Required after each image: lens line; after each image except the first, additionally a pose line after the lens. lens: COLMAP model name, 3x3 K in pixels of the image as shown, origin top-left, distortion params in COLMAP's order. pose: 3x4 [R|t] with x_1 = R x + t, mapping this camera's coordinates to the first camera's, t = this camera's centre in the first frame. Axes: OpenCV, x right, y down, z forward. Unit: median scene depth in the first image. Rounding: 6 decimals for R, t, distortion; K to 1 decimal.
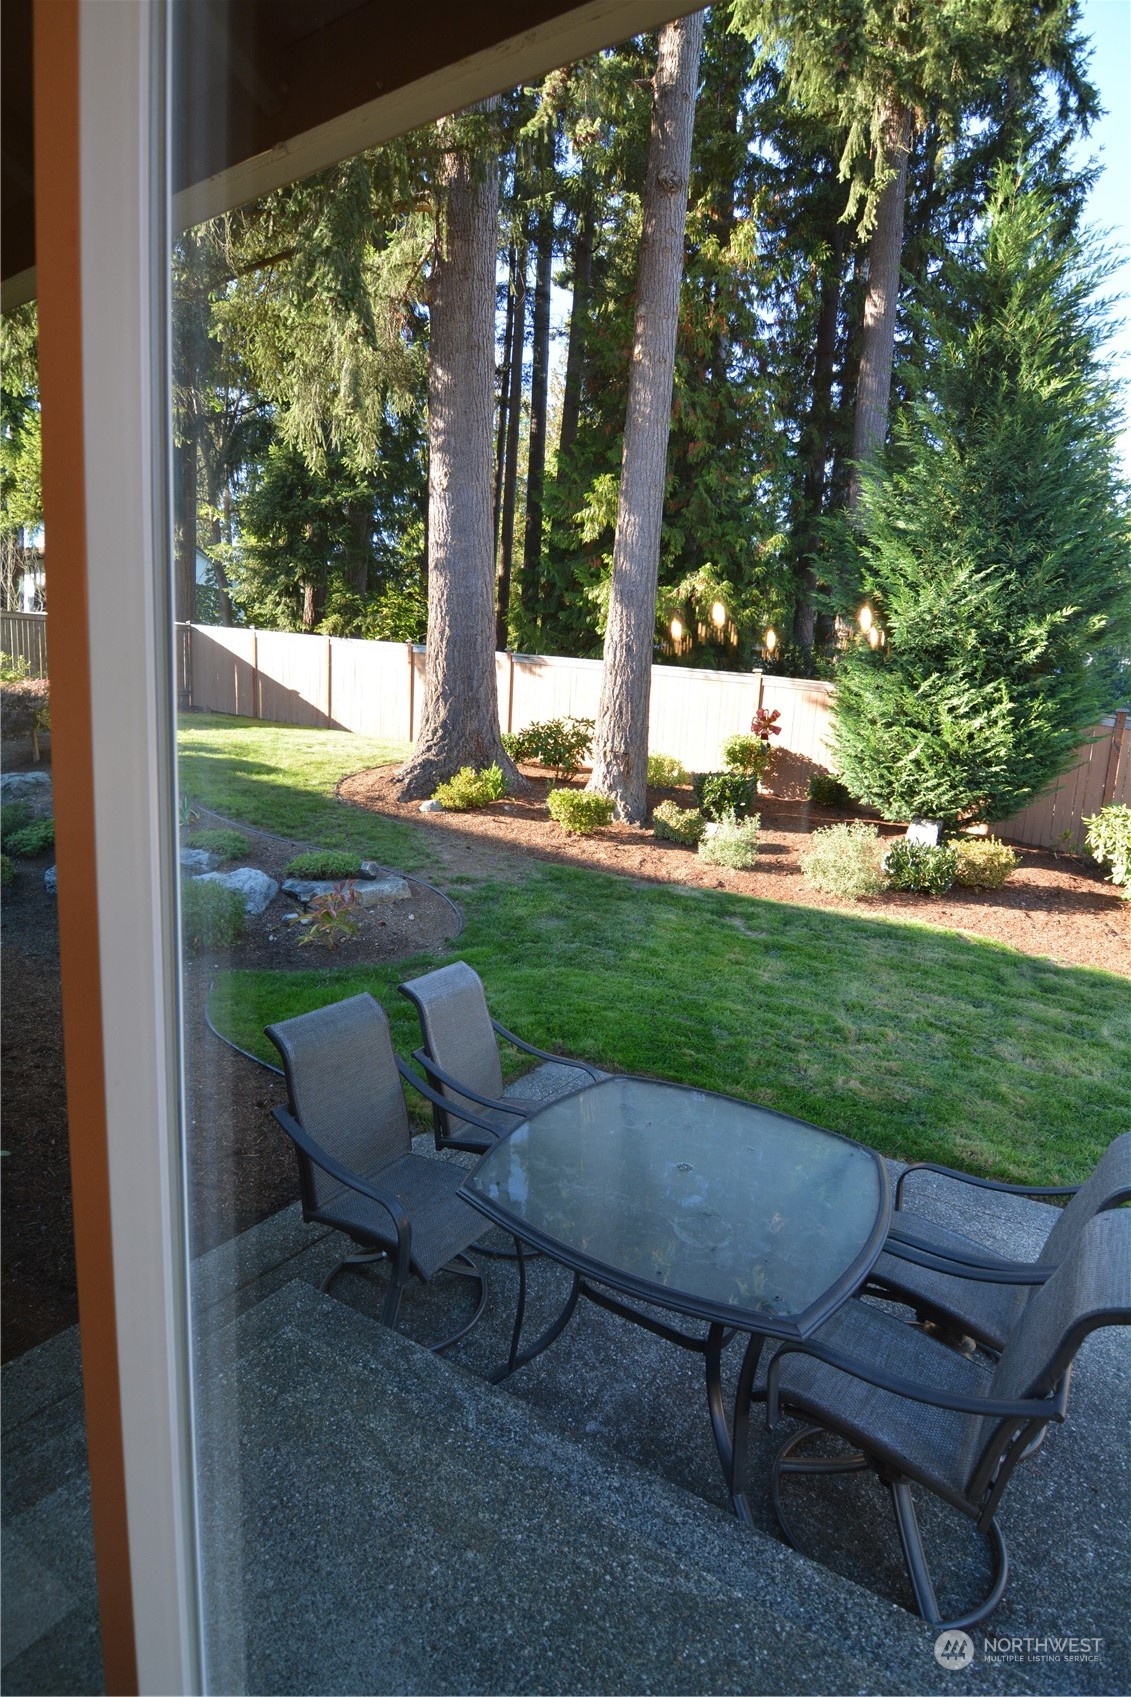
lens RADIAL K [[818.8, 0, 562.6], [0, 818.8, 851.2], [0, 0, 1]] dist [-0.004880, -0.011556]
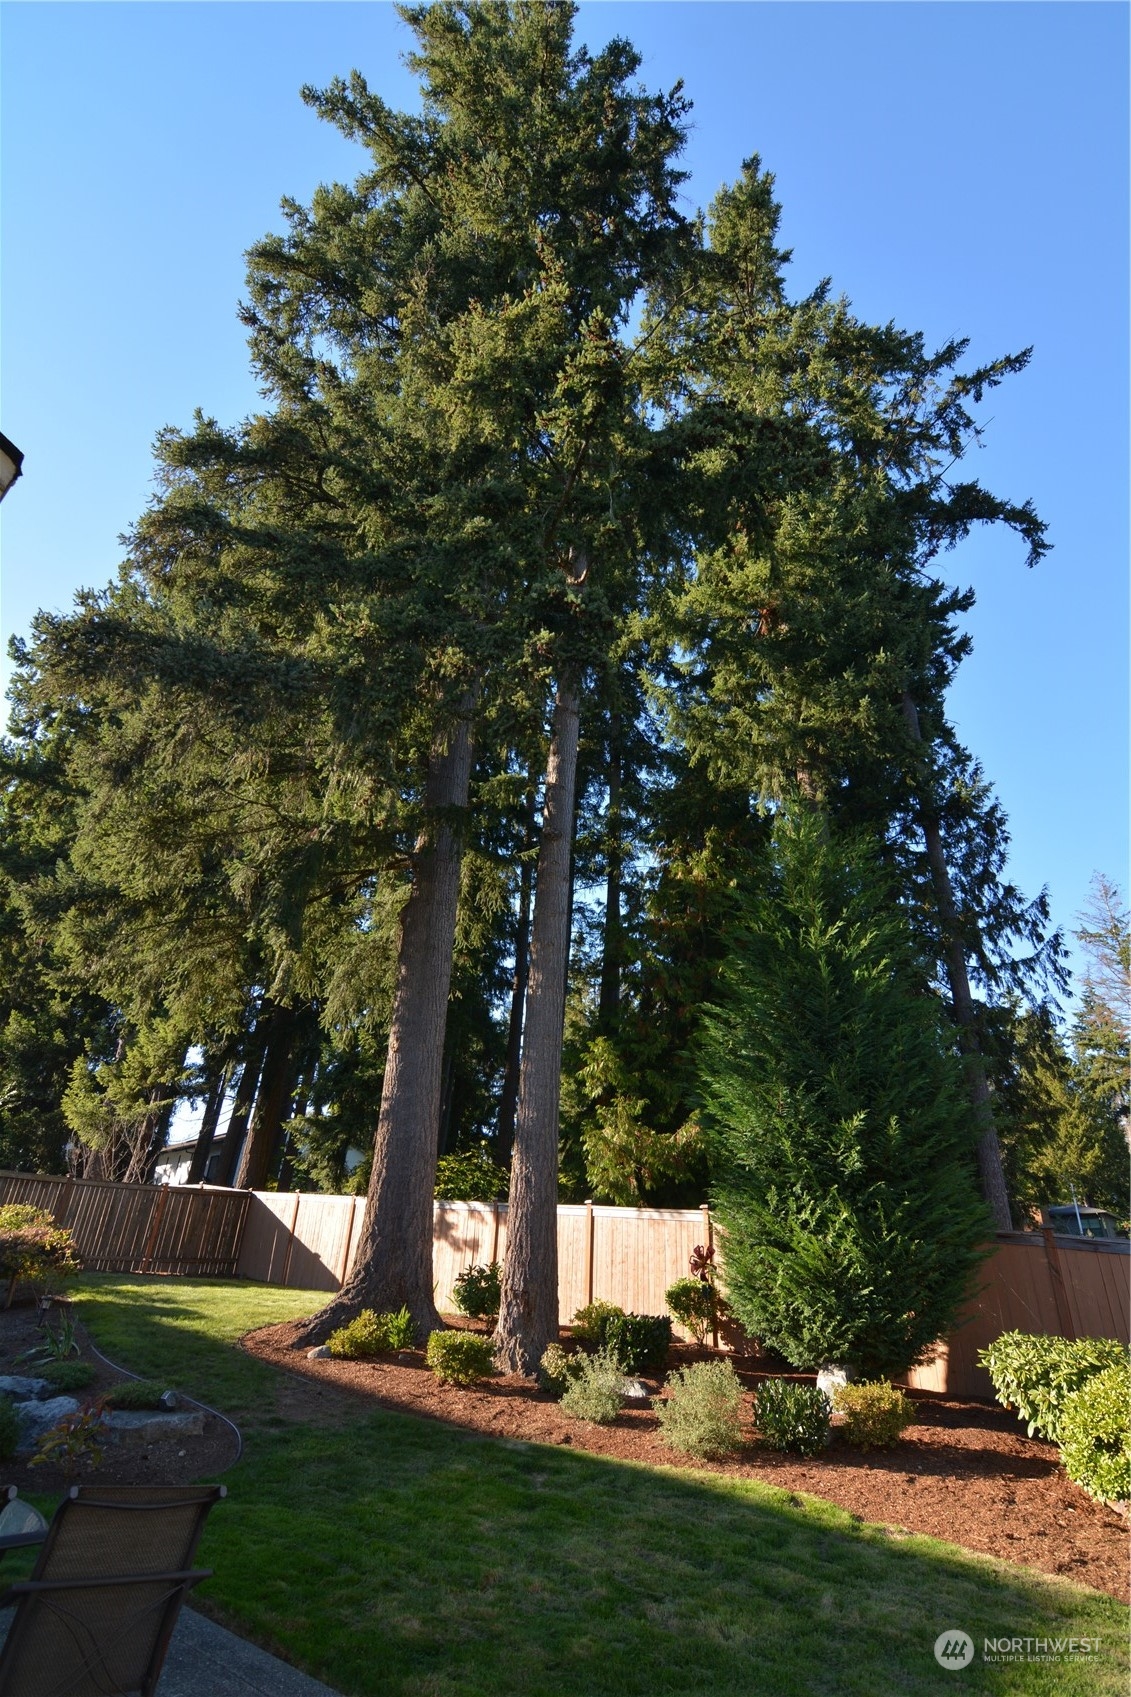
lens RADIAL K [[818.8, 0, 578.9], [0, 818.8, 849.1], [0, 0, 1]] dist [-0.004880, -0.011556]
pose [[0.984584, -0.096950, -0.145588, 0.346745], [-0.016218, 0.778150, -0.627869, 0.084081], [0.174161, 0.620551, 0.764581, -0.066661]]
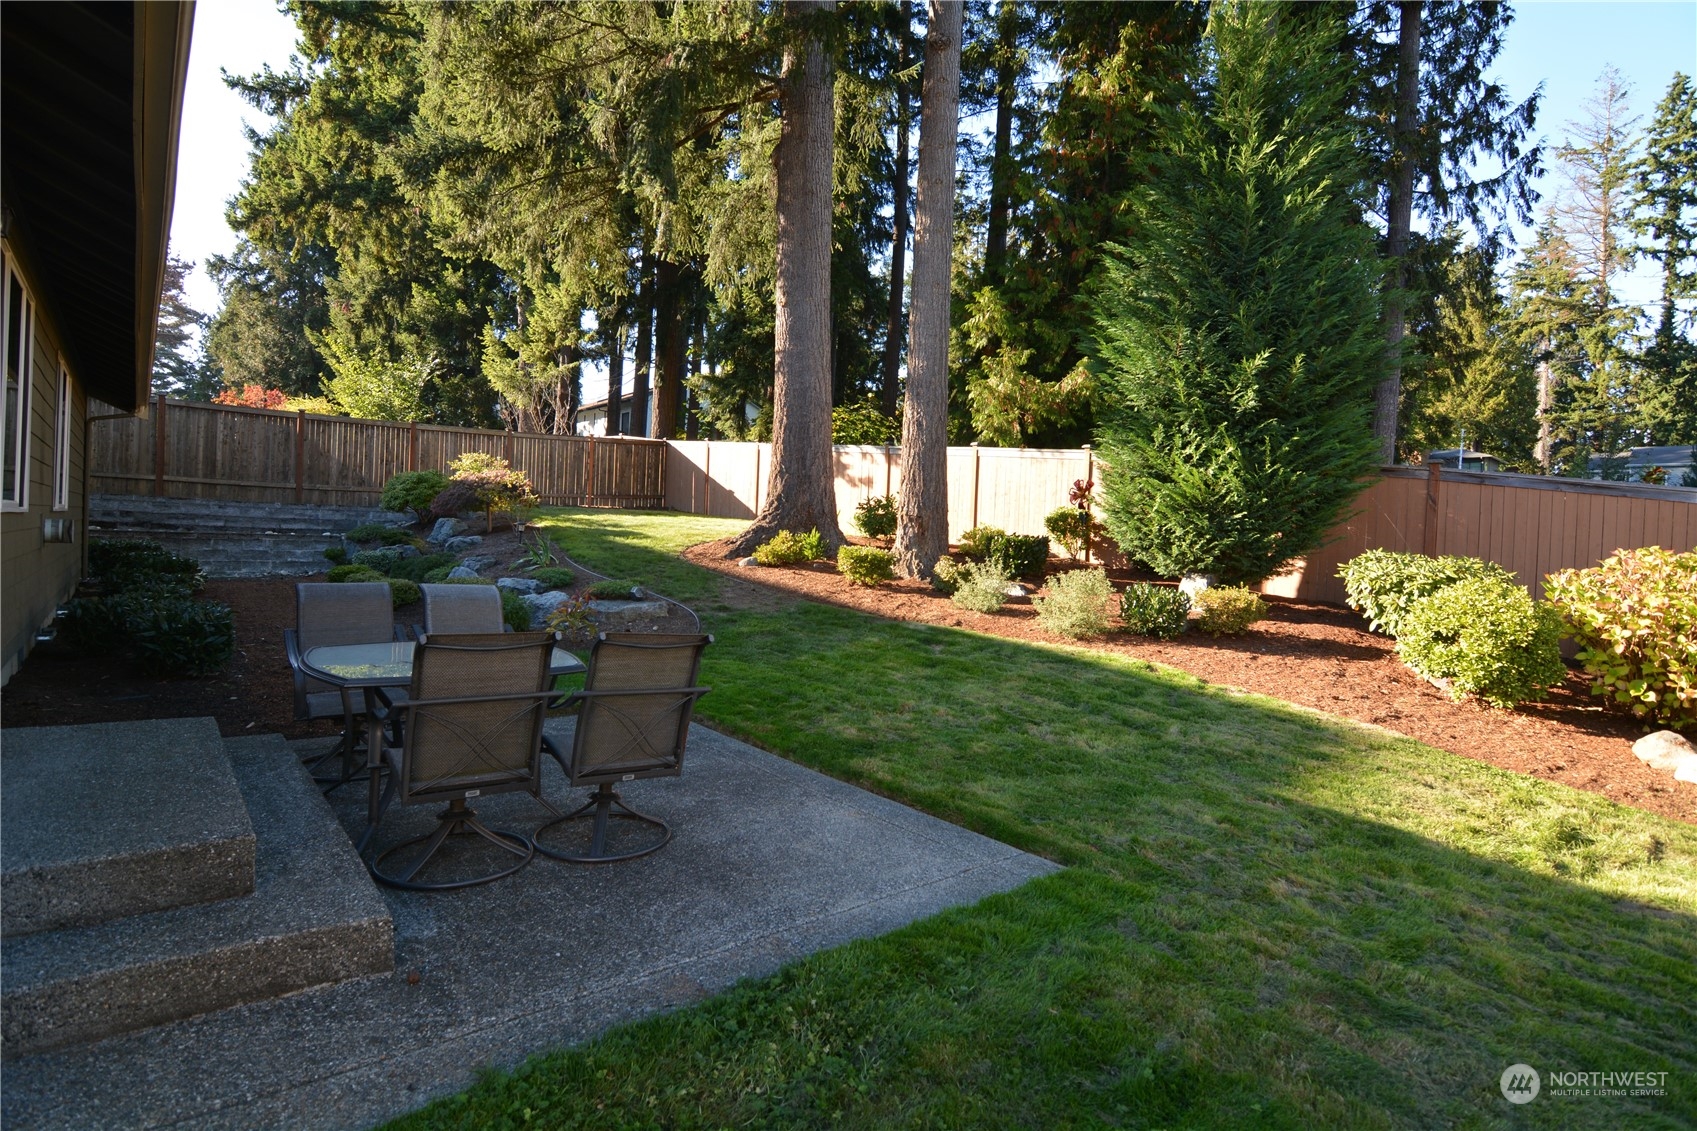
lens RADIAL K [[818.8, 0, 850.6], [0, 818.8, 553.9], [0, 0, 1]] dist [-0.004880, -0.011556]
pose [[0.954034, -0.002377, -0.299690, 0.332670], [-0.041919, 0.989080, -0.141290, 0.094158], [0.296754, 0.147358, 0.943516, -0.066773]]
